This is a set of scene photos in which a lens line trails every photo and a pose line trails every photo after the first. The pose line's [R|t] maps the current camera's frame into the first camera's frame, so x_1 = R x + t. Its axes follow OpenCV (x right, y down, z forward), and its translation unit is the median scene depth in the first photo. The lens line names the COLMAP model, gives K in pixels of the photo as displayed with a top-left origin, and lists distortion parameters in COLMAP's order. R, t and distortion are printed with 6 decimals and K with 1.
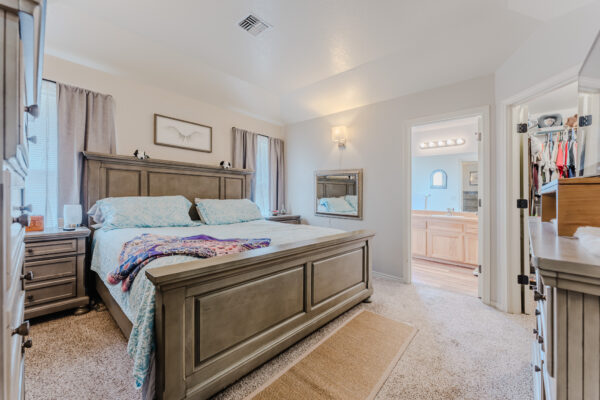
lens RADIAL K [[240.7, 0, 300.0], [0, 240.7, 200.0], [0, 0, 1]] dist [0.000688, 0.000070]
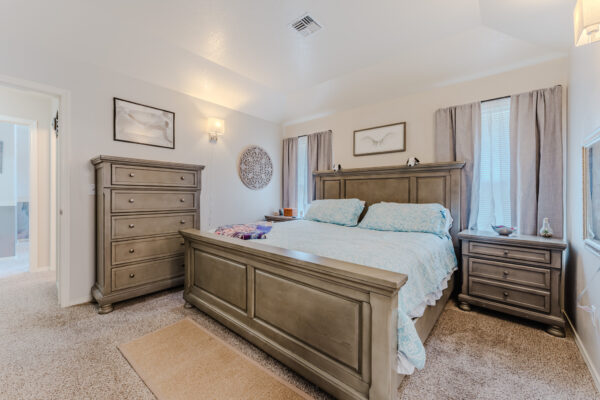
lens RADIAL K [[240.7, 0, 300.0], [0, 240.7, 200.0], [0, 0, 1]] dist [0.000688, 0.000070]
pose [[0.027371, 0.001775, -0.999624, 0.599300], [-0.029245, 0.999572, 0.000974, -0.004815], [0.999197, 0.029207, 0.027411, 0.700691]]
